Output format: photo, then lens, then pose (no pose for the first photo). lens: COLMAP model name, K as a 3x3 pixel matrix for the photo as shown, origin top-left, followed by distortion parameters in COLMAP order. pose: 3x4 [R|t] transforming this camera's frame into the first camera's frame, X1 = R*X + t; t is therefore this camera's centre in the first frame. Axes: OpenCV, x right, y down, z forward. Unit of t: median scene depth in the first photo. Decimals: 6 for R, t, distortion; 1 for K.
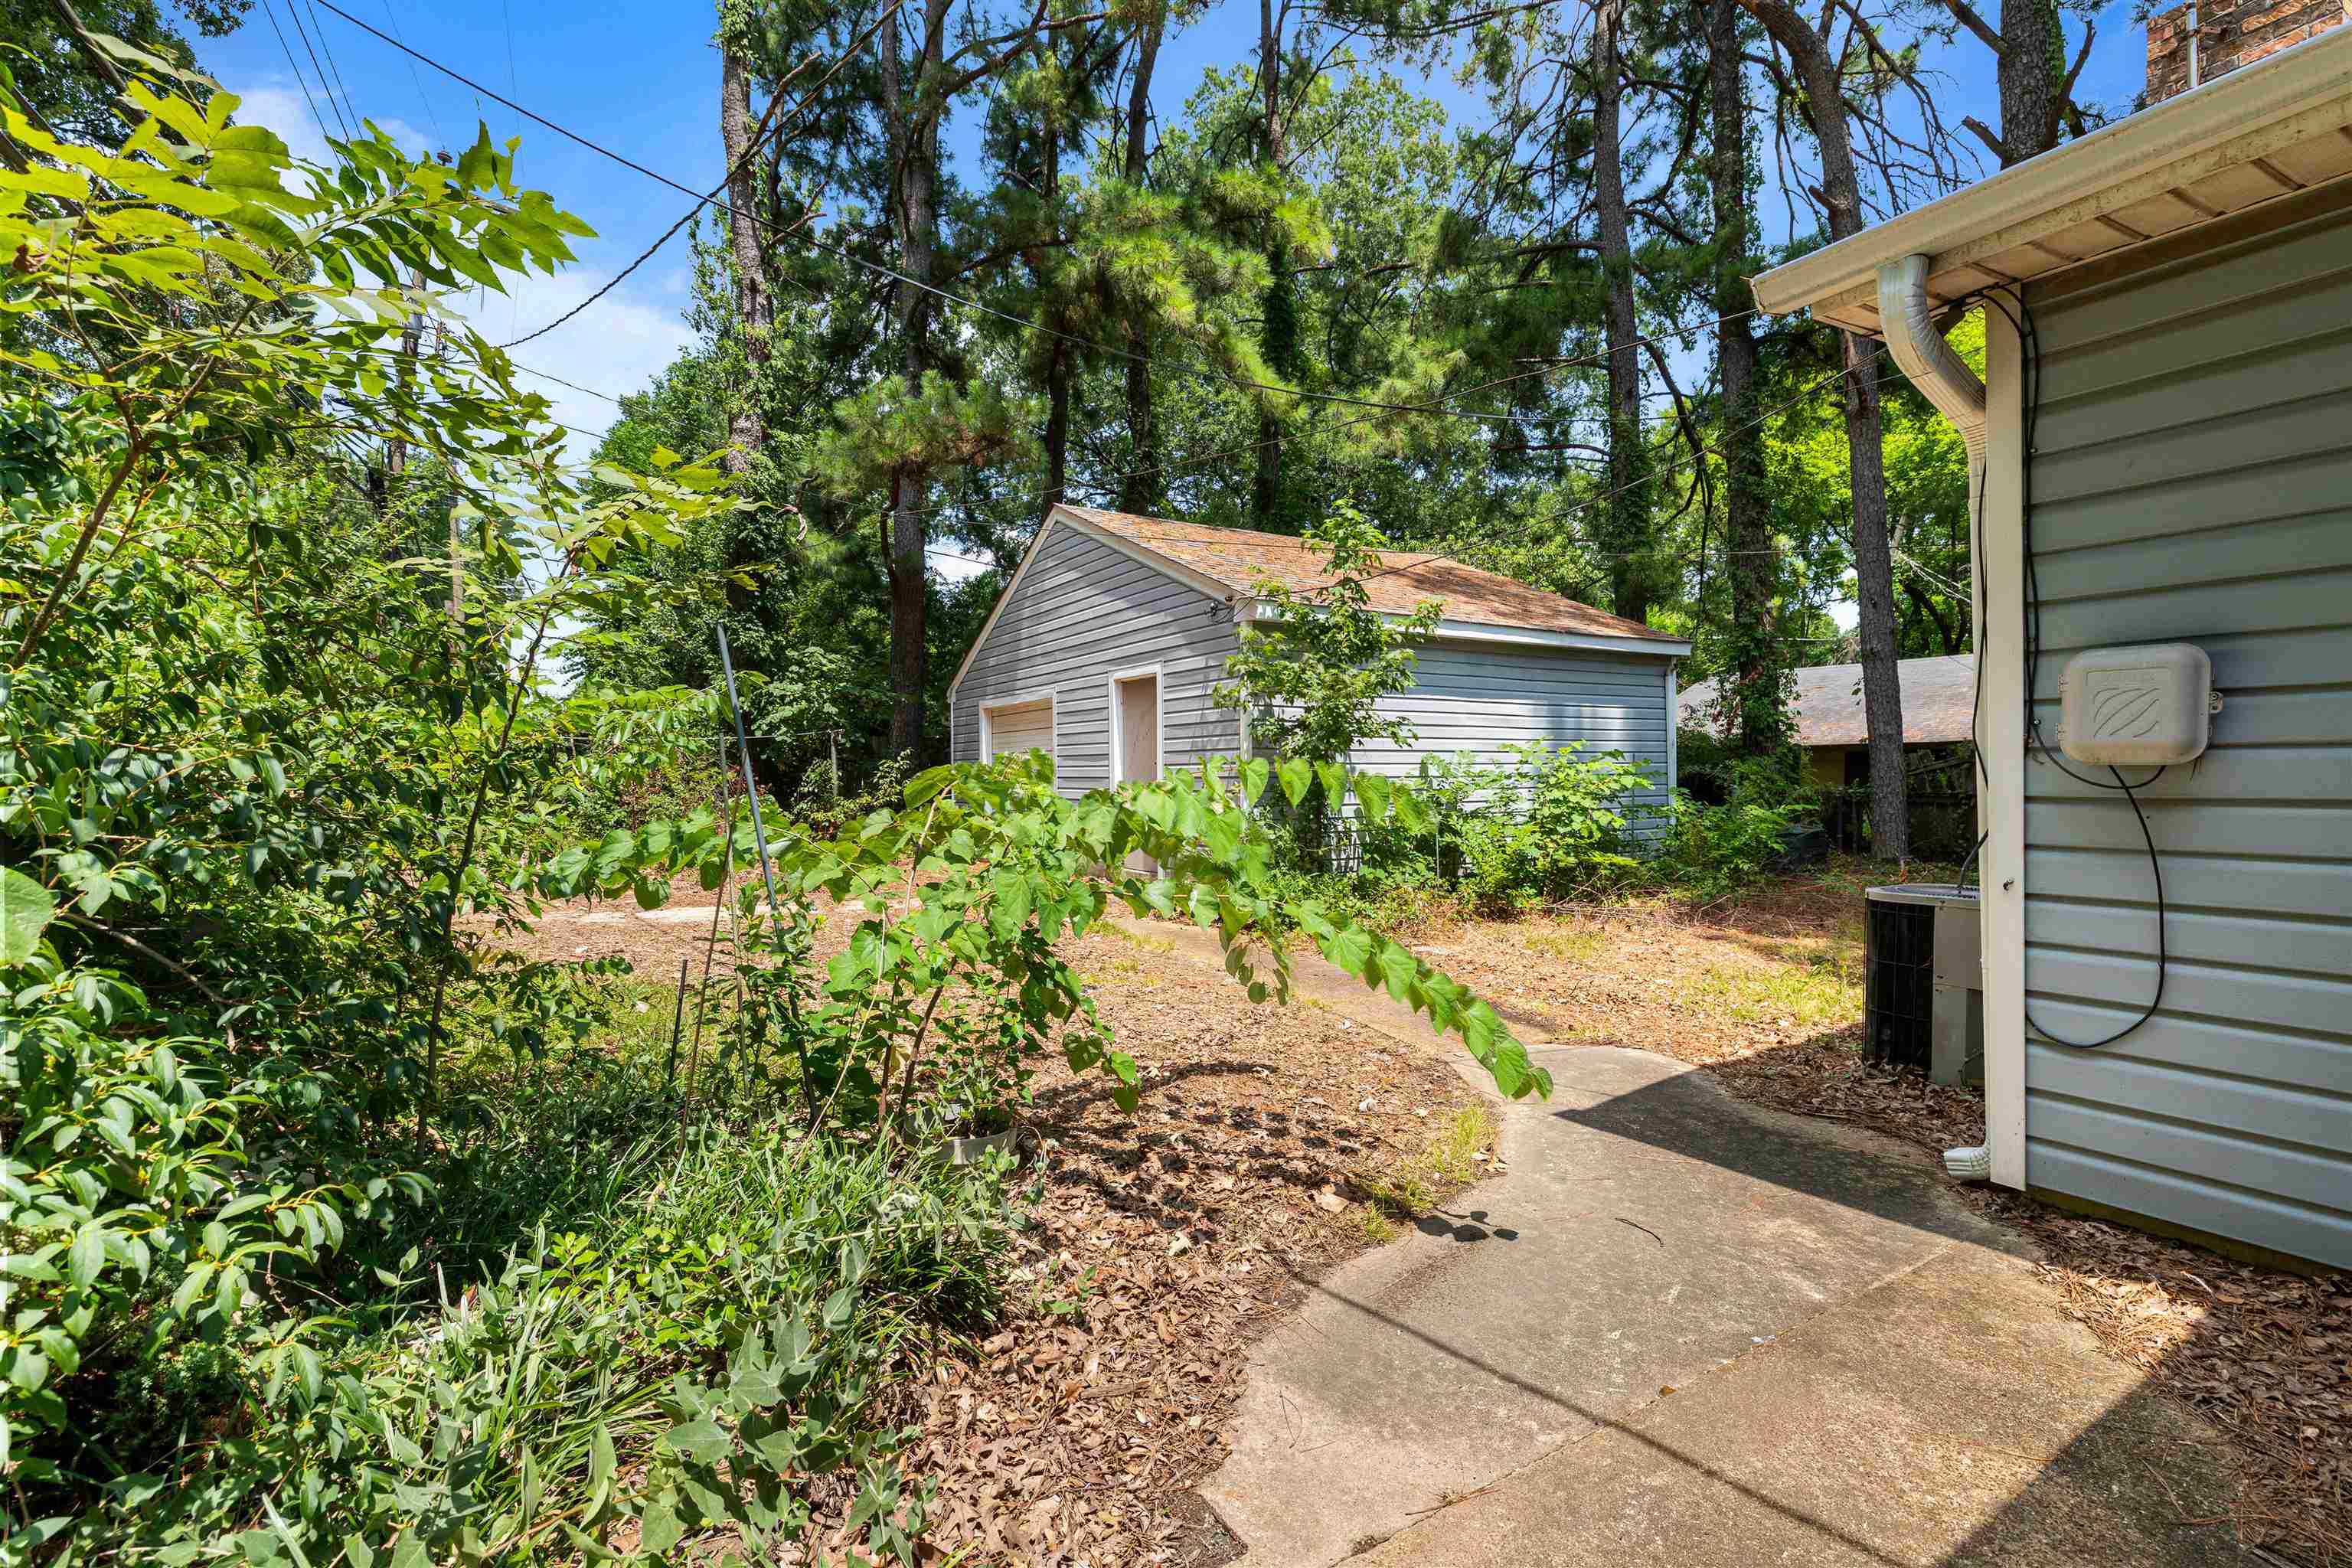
lens RADIAL K [[1037.9, 0, 1166.7], [0, 1037.9, 779.7], [0, 0, 1]] dist [-0.001341, 0.000840]
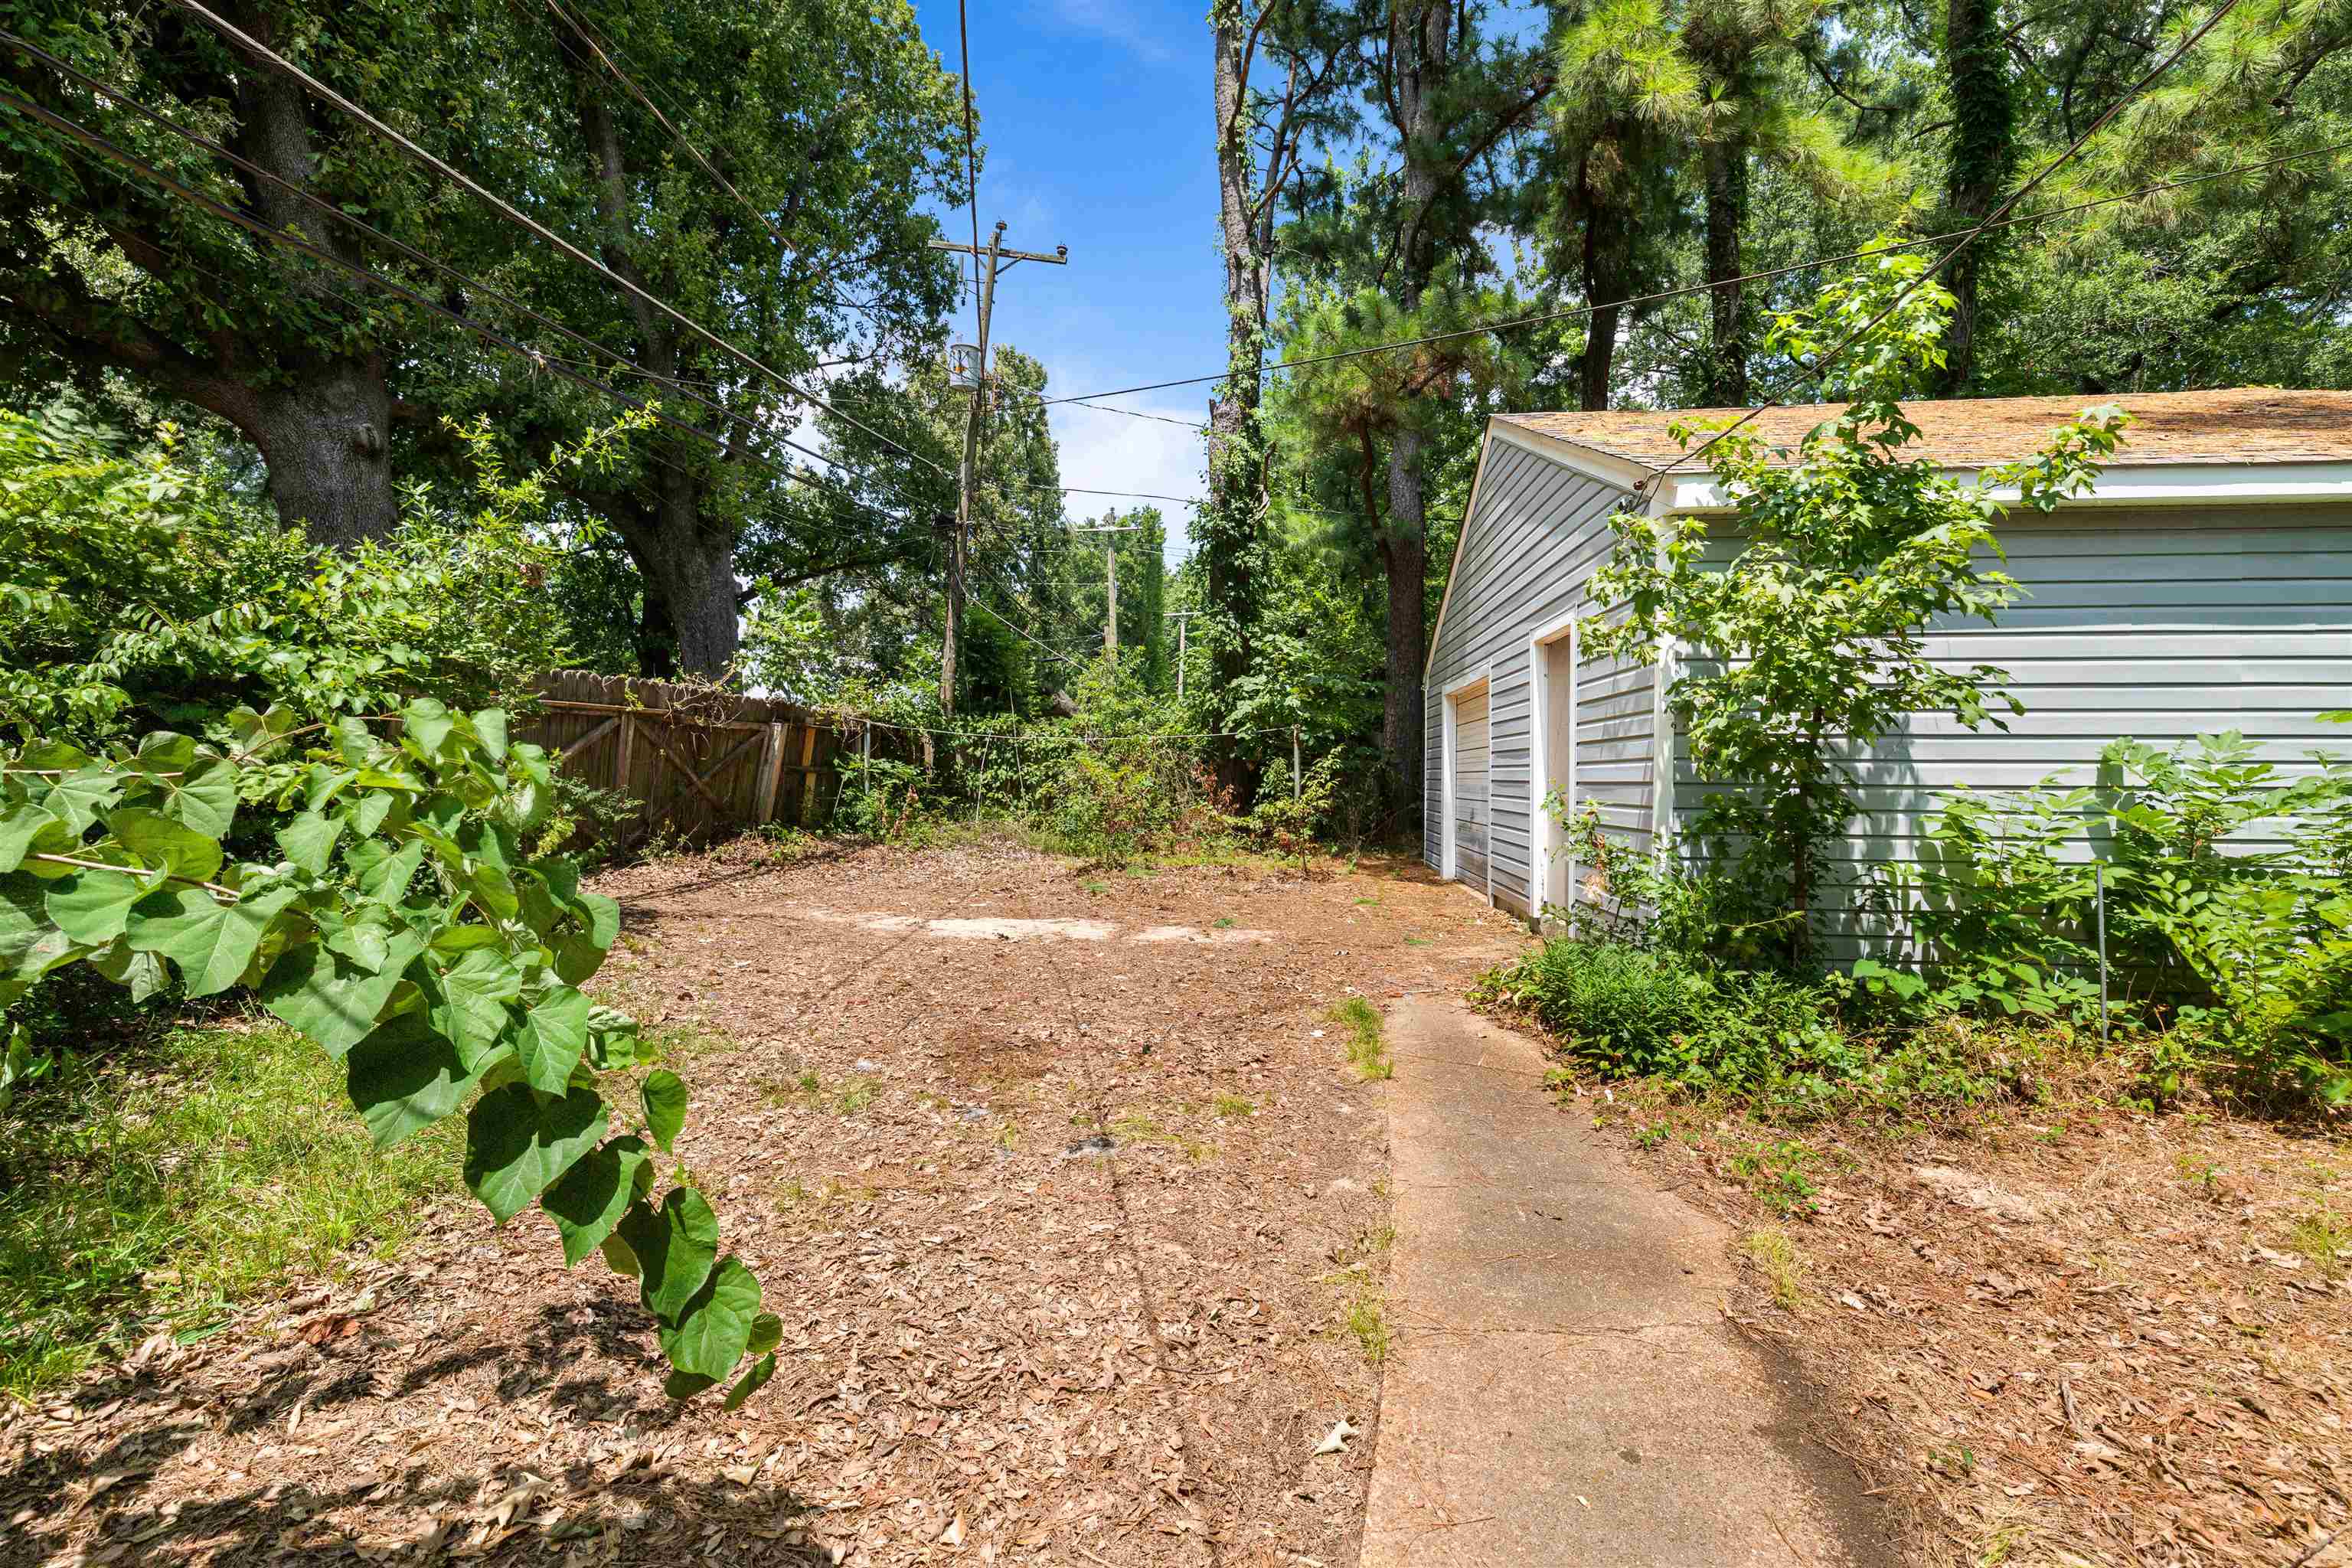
lens RADIAL K [[1017.3, 0, 1167.0], [0, 1017.3, 779.0], [0, 0, 1]] dist [-0.001394, 0.000859]
pose [[0.805406, 0.006337, -0.592689, 0.209388], [-0.004054, 0.999978, 0.005183, -0.009833], [0.592709, -0.001772, 0.805414, 0.406485]]
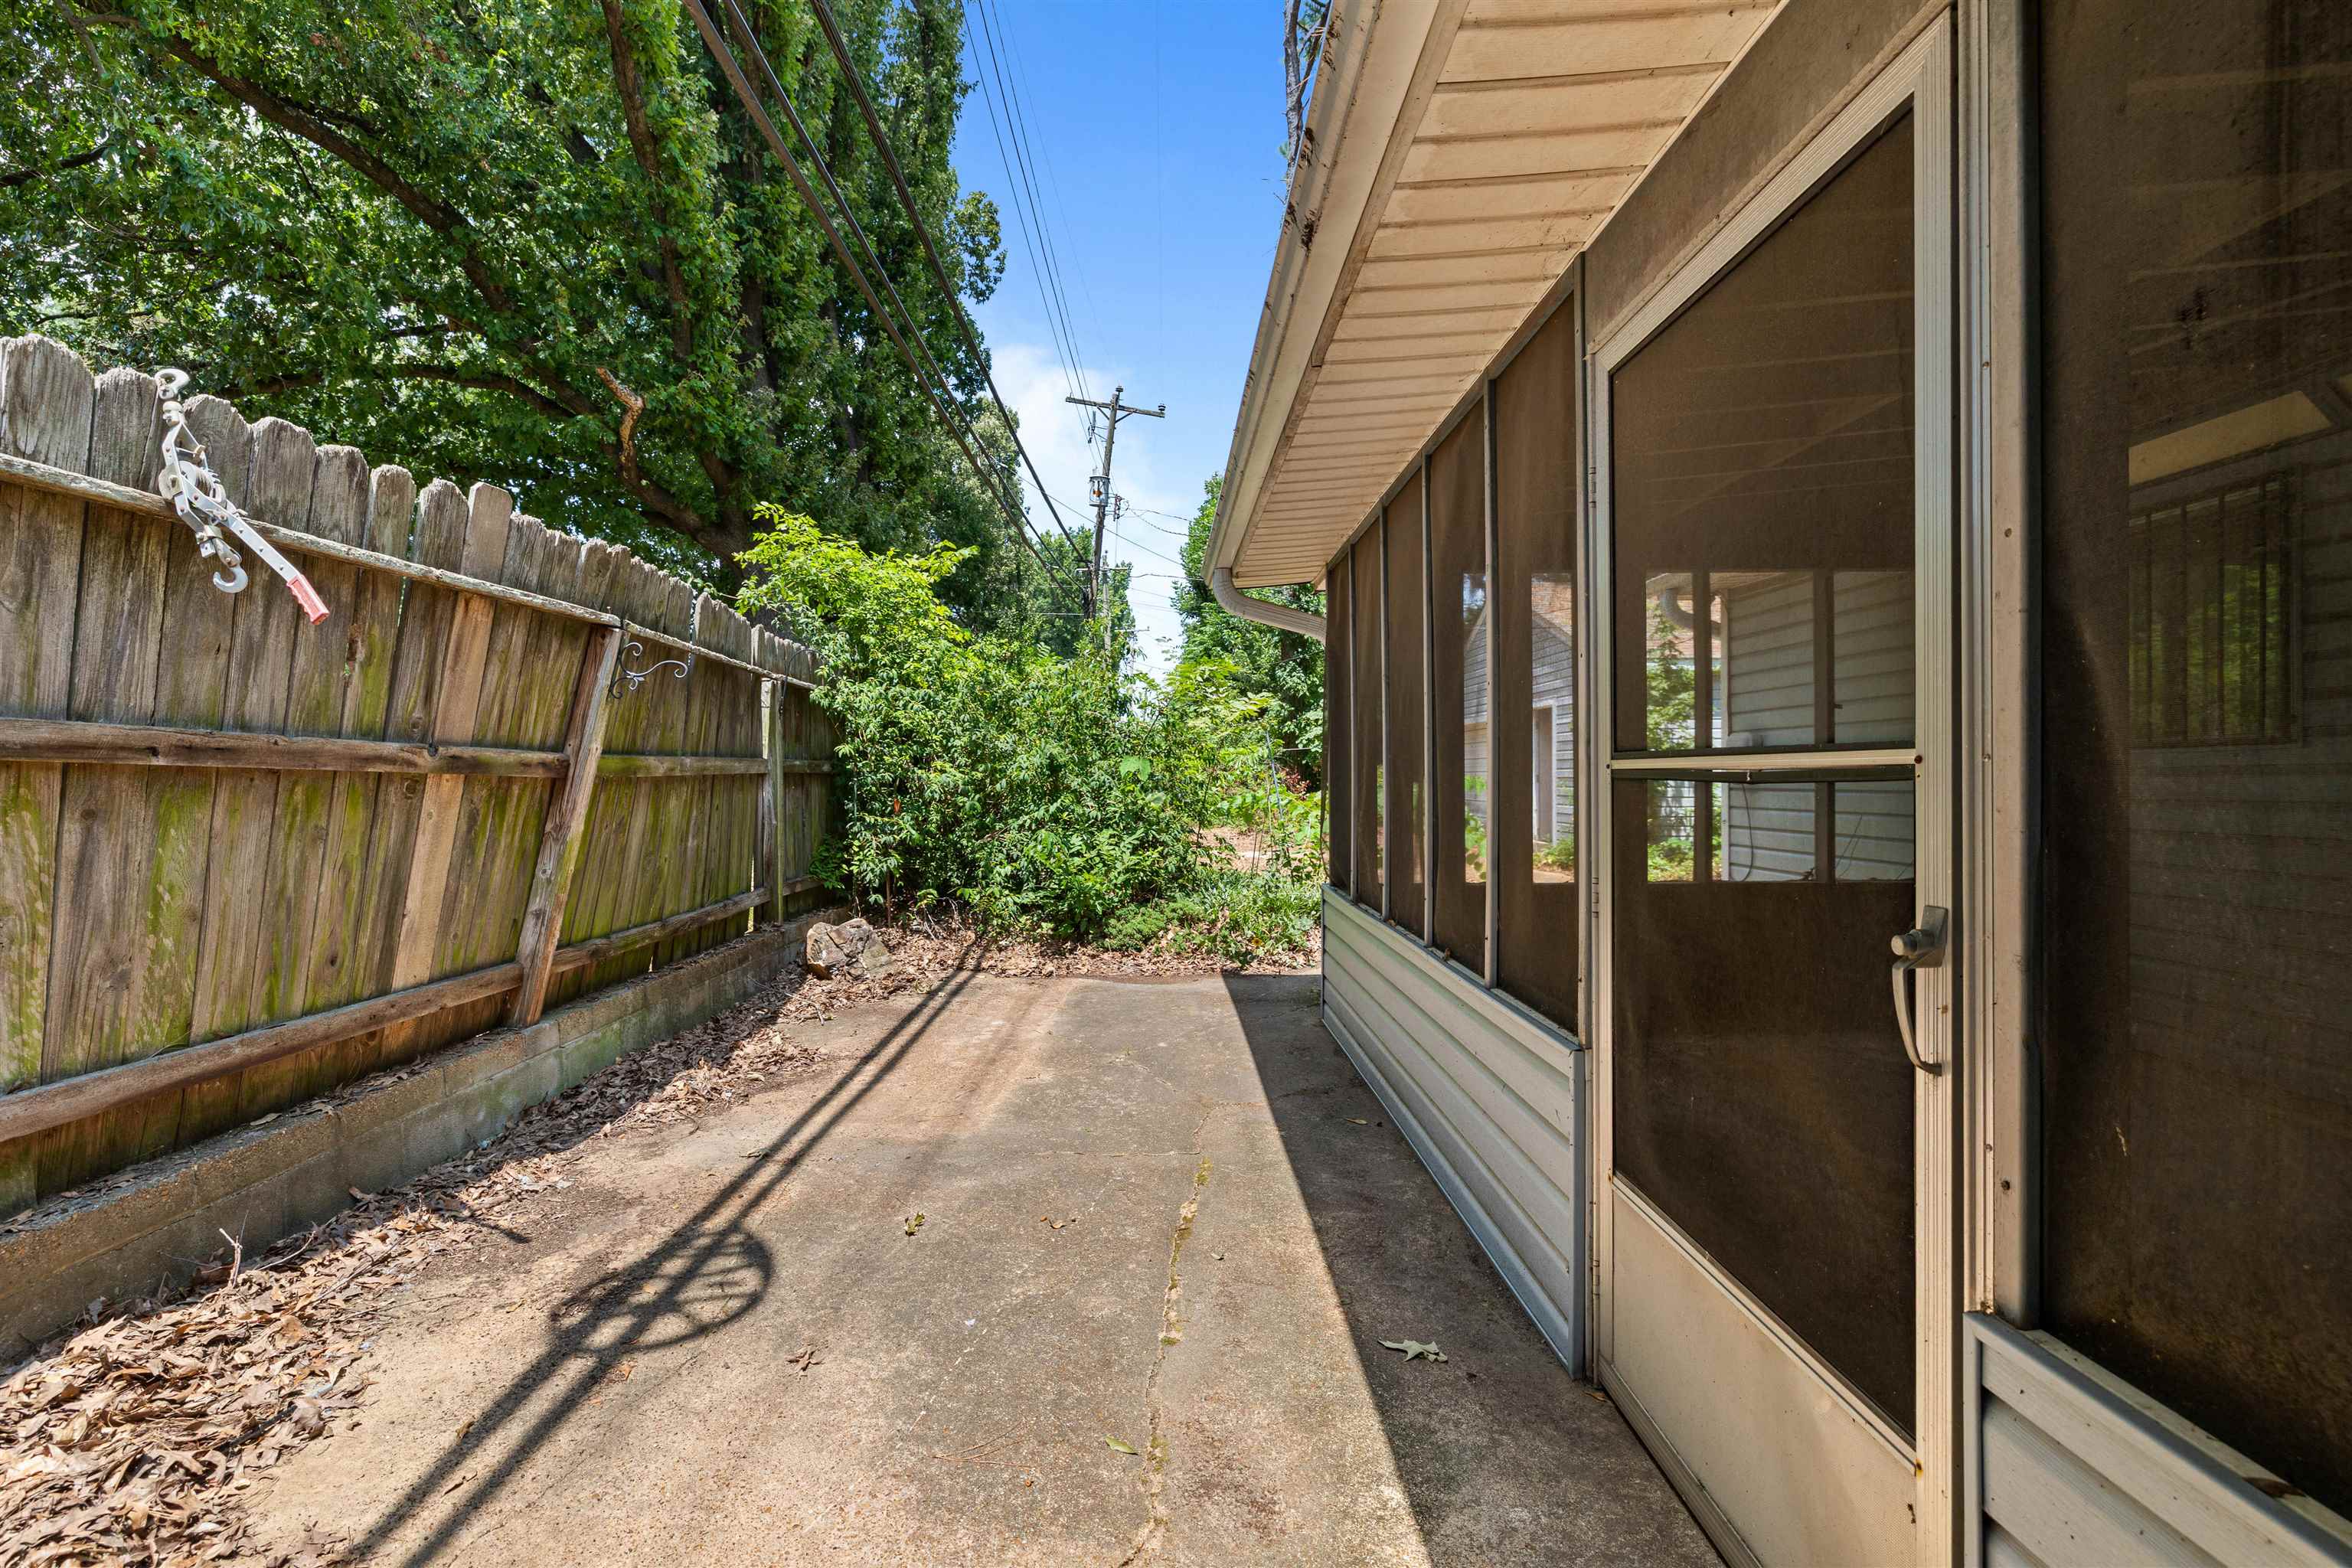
lens RADIAL K [[1007.1, 0, 1146.7], [0, 1007.1, 778.4], [0, 0, 1]] dist [-0.002037, 0.000700]
pose [[0.857418, 0.006166, -0.514583, 0.282872], [-0.005750, 0.999981, 0.002402, -0.001506], [0.514588, 0.000900, 0.857437, -0.614715]]
